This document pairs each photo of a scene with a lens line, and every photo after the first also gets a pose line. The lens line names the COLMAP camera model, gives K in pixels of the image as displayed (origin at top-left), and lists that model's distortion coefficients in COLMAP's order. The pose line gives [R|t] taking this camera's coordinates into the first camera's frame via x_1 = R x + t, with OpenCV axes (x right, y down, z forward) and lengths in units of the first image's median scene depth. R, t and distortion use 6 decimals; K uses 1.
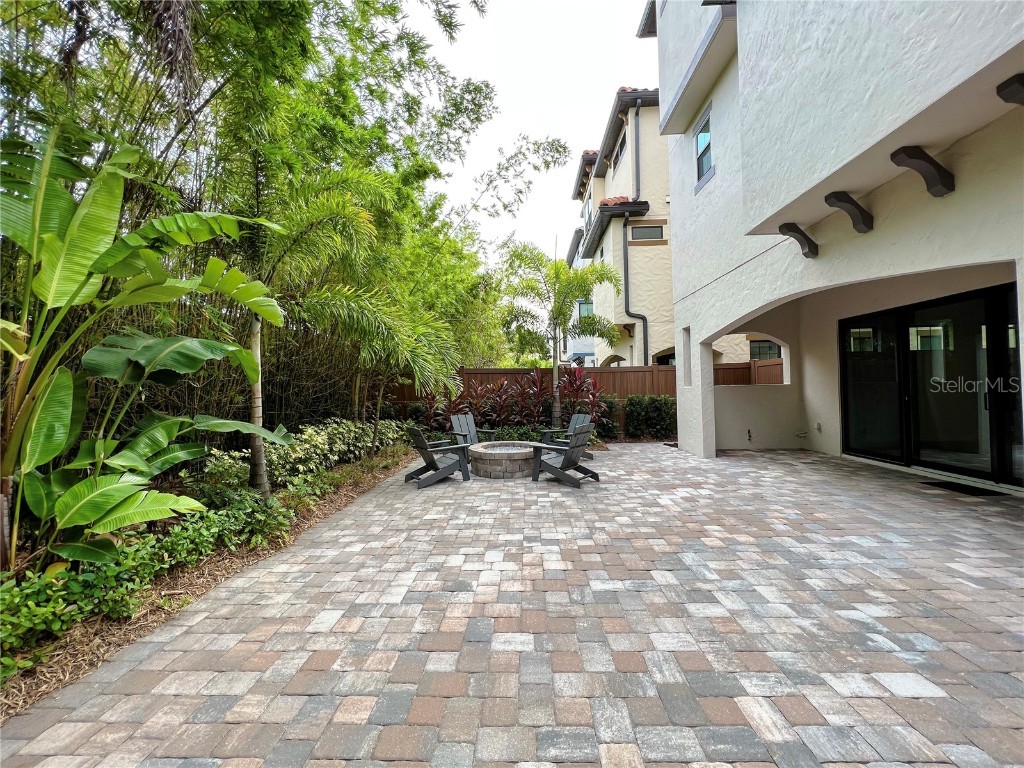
lens RADIAL K [[409.6, 0, 508.9], [0, 409.6, 380.5], [0, 0, 1]] dist [-0.004608, 0.002014]
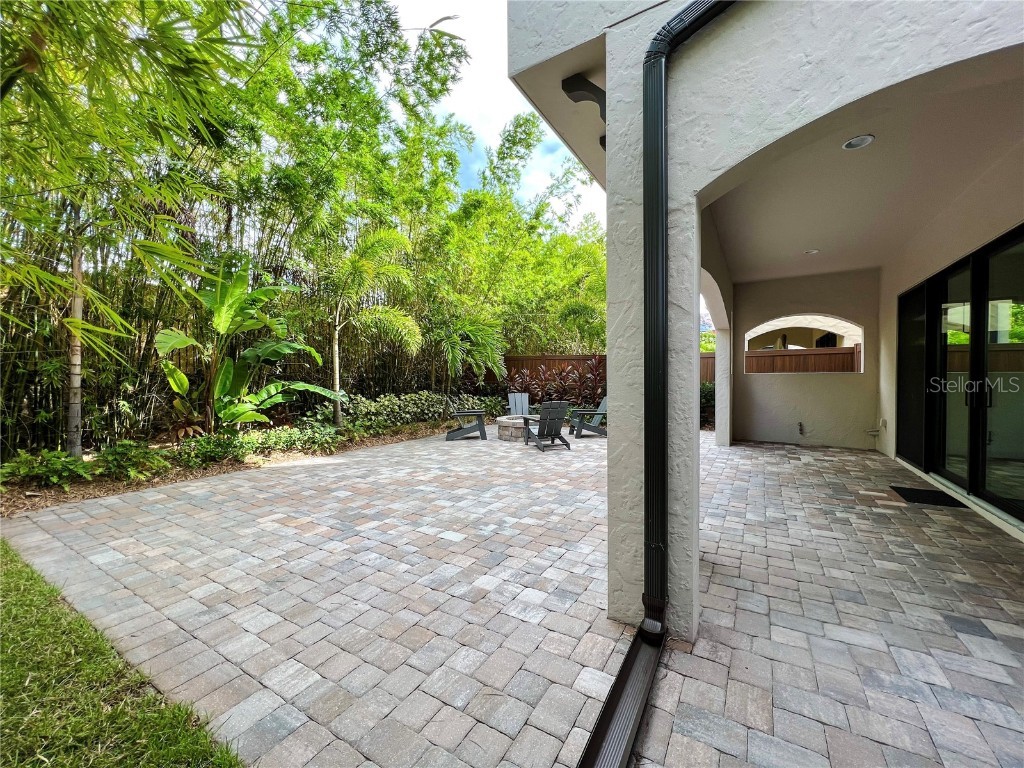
lens RADIAL K [[409.6, 0, 508.4], [0, 409.6, 383.6], [0, 0, 1]] dist [-0.004608, 0.002014]
pose [[0.874140, 0.029526, -0.484775, 1.154980], [-0.007631, 0.998862, 0.047076, -0.004450], [0.485613, -0.037452, 0.873371, -0.237812]]
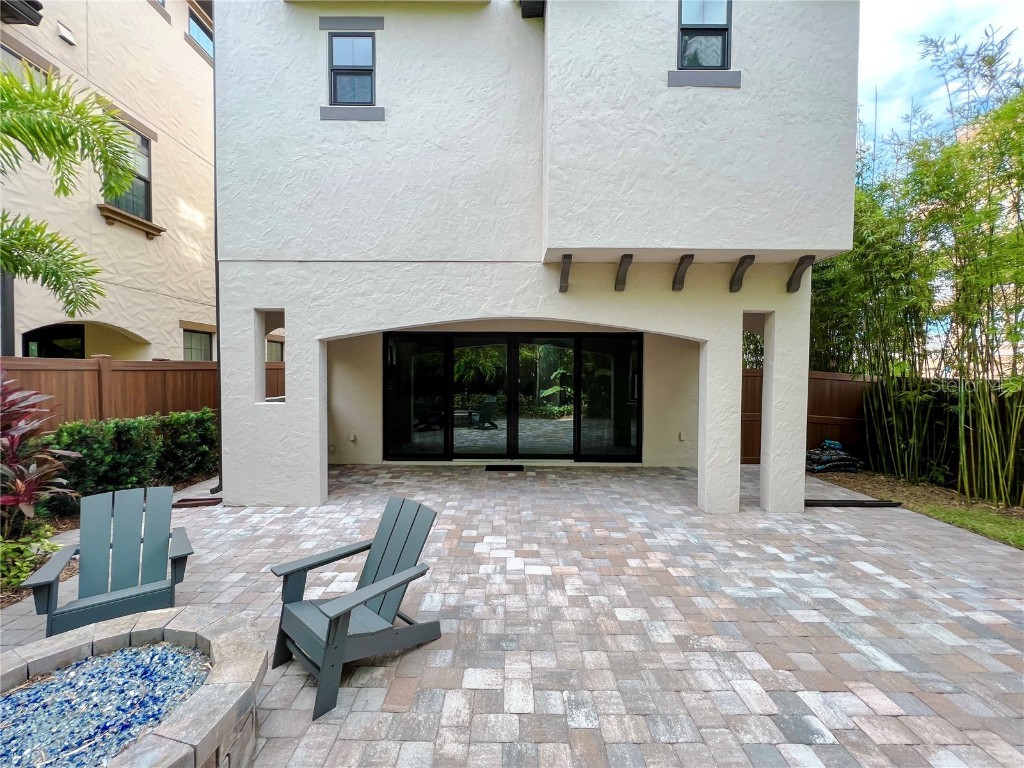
lens RADIAL K [[409.6, 0, 511.9], [0, 409.6, 381.4], [0, 0, 1]] dist [-0.004608, 0.002014]
pose [[-0.040757, 0.001245, 0.999168, -0.525358], [-0.023622, 0.999719, -0.002209, -0.063162], [-0.998890, -0.023693, -0.040716, 1.594506]]
